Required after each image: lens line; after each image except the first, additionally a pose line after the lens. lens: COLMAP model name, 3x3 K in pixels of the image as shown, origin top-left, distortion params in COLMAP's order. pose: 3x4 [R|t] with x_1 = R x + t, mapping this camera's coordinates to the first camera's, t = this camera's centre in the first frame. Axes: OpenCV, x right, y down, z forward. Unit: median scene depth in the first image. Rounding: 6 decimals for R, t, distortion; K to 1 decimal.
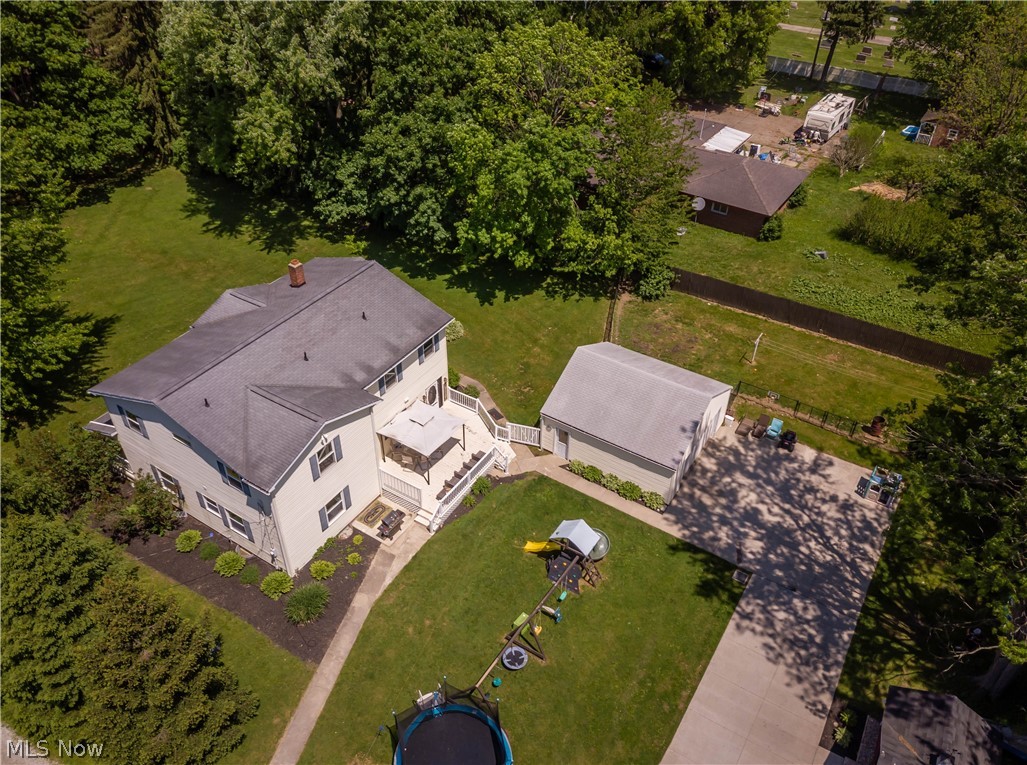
lens RADIAL K [[787.6, 0, 513.5], [0, 787.6, 382.5], [0, 0, 1]] dist [0.025448, -0.002961]
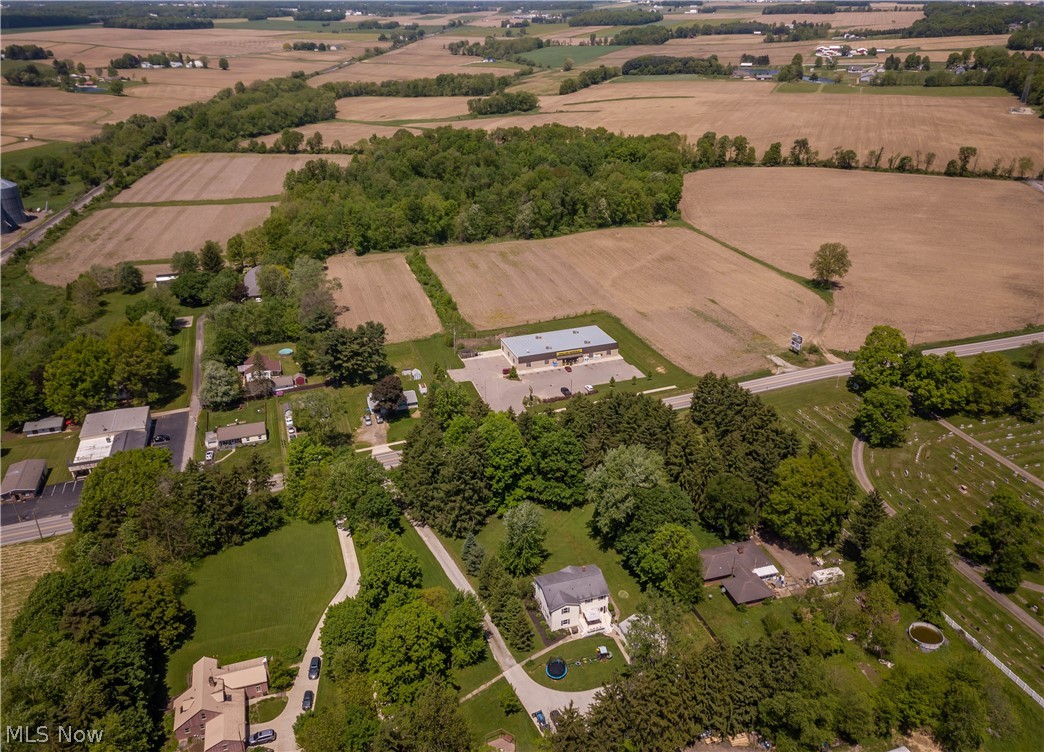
lens RADIAL K [[819.4, 0, 522.0], [0, 819.4, 376.0], [0, 0, 1]] dist [0.139691, -0.410388]
pose [[0.771611, 0.257389, -0.581693, 1.871589], [-0.382460, 0.918442, -0.100936, -0.535209], [0.508272, 0.300358, 0.807121, -3.211242]]
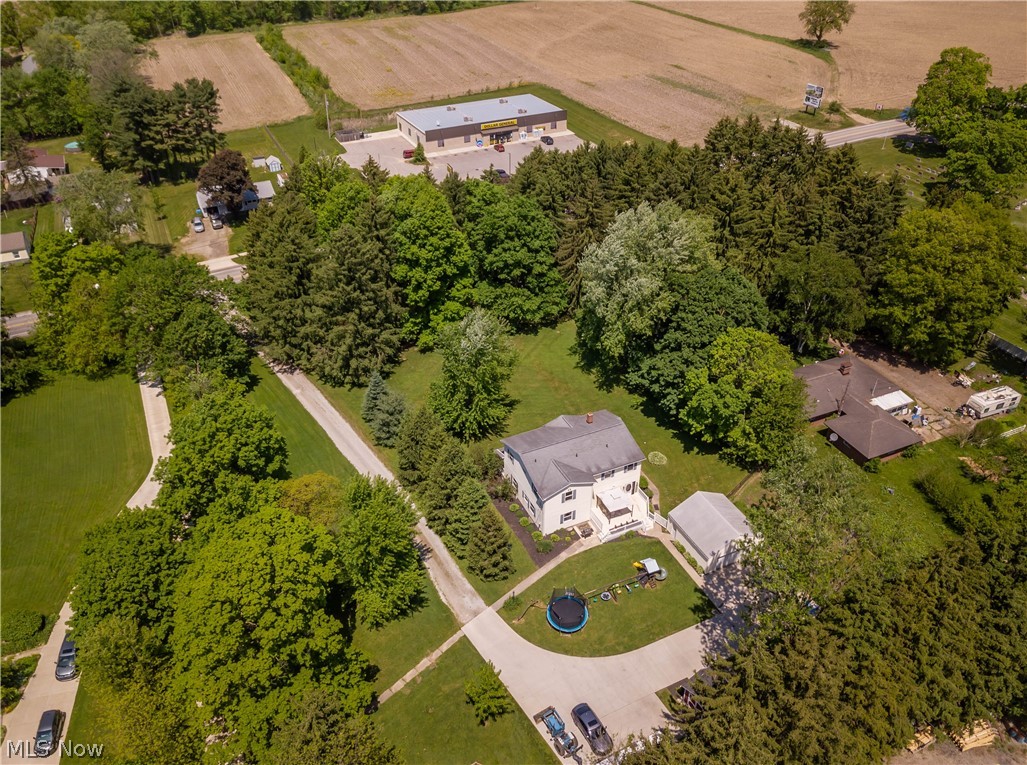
lens RADIAL K [[817.6, 0, 513.2], [0, 817.6, 363.5], [0, 0, 1]] dist [0.126952, -0.241228]
pose [[0.847120, 0.285849, -0.447970, 0.597349], [-0.324443, 0.945853, -0.009981, -0.199377], [0.420861, 0.153796, 0.893993, -1.343604]]
